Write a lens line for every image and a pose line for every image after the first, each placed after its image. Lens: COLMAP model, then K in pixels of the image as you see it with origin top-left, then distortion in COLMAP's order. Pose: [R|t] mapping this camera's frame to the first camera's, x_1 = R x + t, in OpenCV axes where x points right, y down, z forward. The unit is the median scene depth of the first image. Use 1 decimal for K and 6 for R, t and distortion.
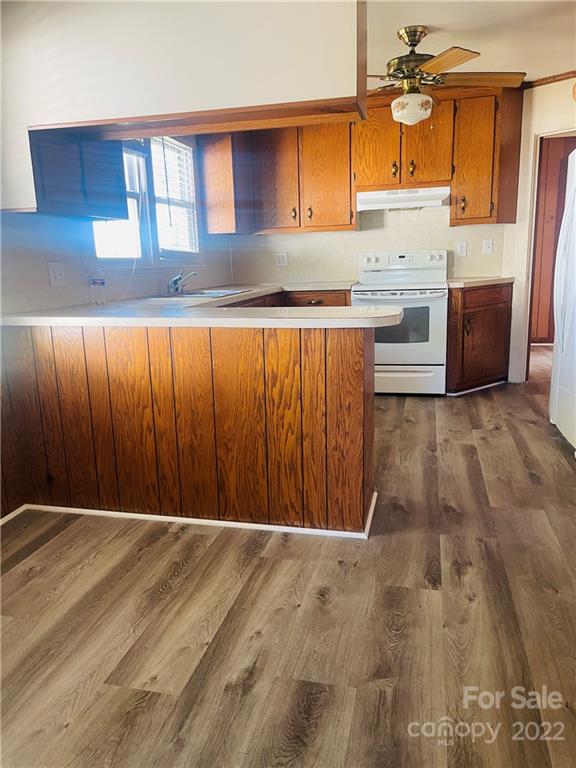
lens RADIAL K [[579.4, 0, 285.1], [0, 579.4, 388.6], [0, 0, 1]] dist [0.056528, -0.065462]
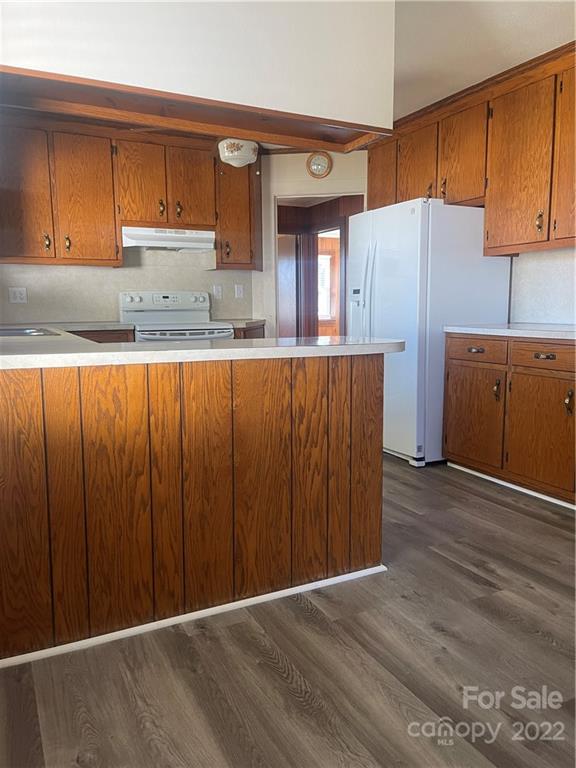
lens RADIAL K [[579.4, 0, 293.0], [0, 579.4, 381.5], [0, 0, 1]] dist [0.056528, -0.065462]
pose [[0.752946, -0.059669, 0.655372, -0.573418], [0.125084, 0.990702, -0.053507, -0.020265], [-0.646086, 0.122265, 0.753409, 0.315211]]
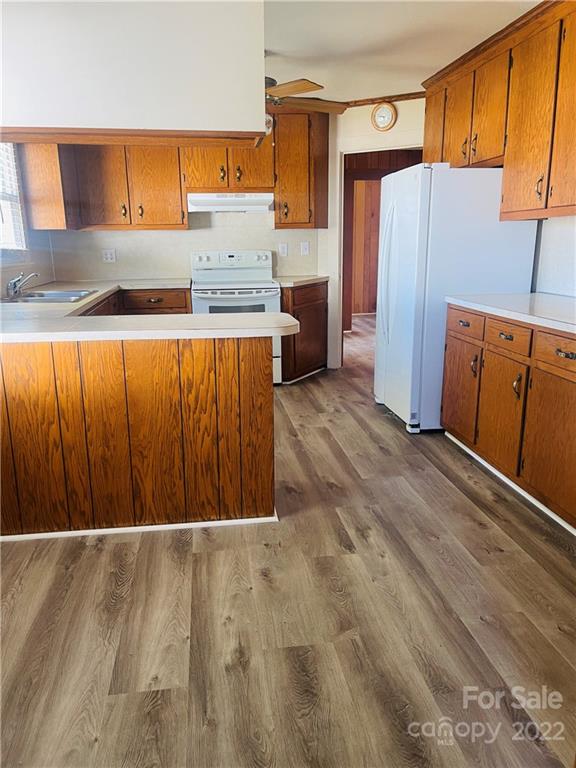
lens RADIAL K [[579.4, 0, 281.3], [0, 579.4, 388.8], [0, 0, 1]] dist [0.056528, -0.065462]
pose [[0.930047, -0.071590, 0.360398, -0.232358], [0.062524, 0.997366, 0.036767, -0.037859], [-0.362081, -0.011661, 0.932074, -0.048661]]
